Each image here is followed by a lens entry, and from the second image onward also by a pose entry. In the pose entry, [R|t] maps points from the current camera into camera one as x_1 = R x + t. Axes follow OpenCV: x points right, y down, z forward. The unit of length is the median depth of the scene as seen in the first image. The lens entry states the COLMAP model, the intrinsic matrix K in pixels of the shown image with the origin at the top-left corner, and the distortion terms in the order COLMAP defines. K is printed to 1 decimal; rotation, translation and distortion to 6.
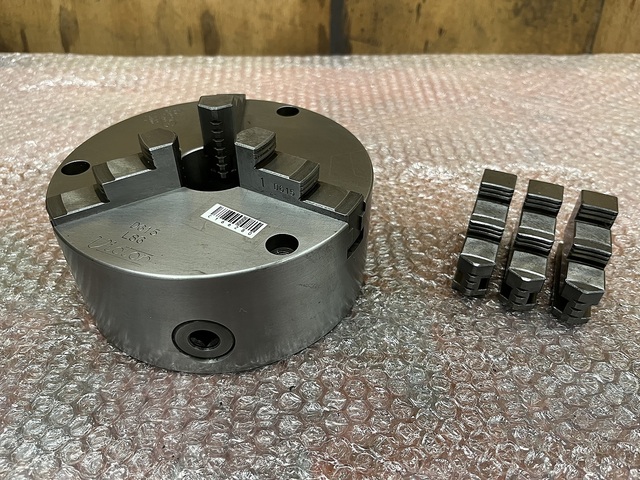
lens RADIAL K [[519.6, 0, 332.6], [0, 519.6, 247.2], [0, 0, 1]] dist [0.008517, -0.060461]
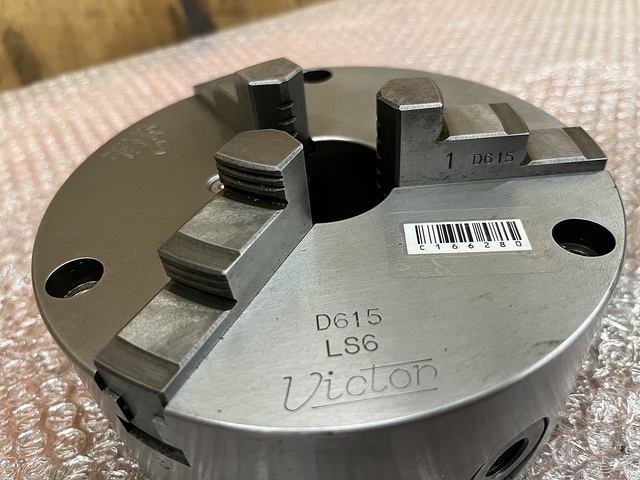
lens RADIAL K [[519.6, 0, 331.0], [0, 519.6, 243.2], [0, 0, 1]] dist [0.008517, -0.060461]
pose [[0.858579, -0.385914, 0.337509, -0.411945], [0.390334, 0.918864, 0.057689, -0.108936], [-0.332388, 0.082211, 0.939553, 0.439224]]
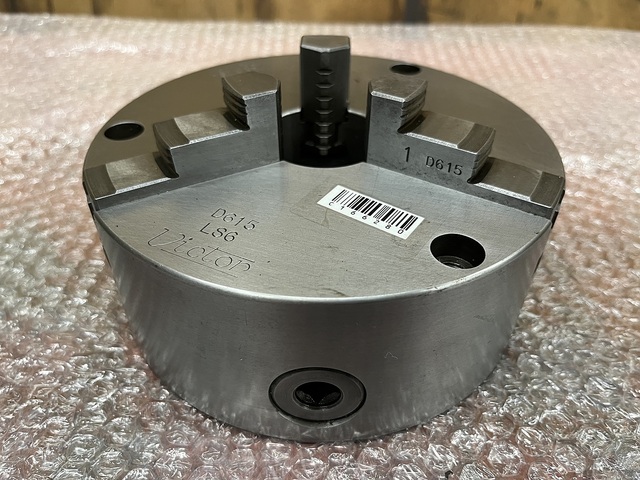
lens RADIAL K [[519.6, 0, 322.6], [0, 519.6, 251.1], [0, 0, 1]] dist [0.008517, -0.060461]
pose [[0.998491, 0.033678, -0.043387, -0.180279], [-0.033887, 0.999417, -0.004089, 0.002274], [0.043224, 0.005553, 0.999050, 0.293868]]
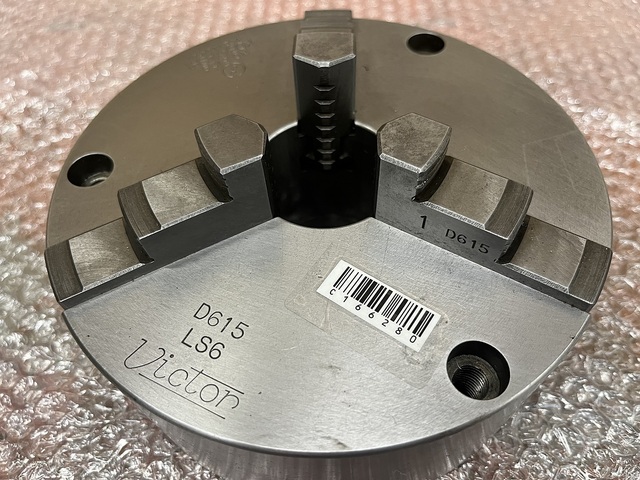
lens RADIAL K [[519.6, 0, 325.1], [0, 519.6, 241.4], [0, 0, 1]] dist [0.008517, -0.060461]
pose [[0.997407, 0.024465, -0.067678, -0.172925], [-0.007369, 0.970218, 0.242123, -0.204268], [0.071585, -0.240996, 0.967882, 0.395551]]
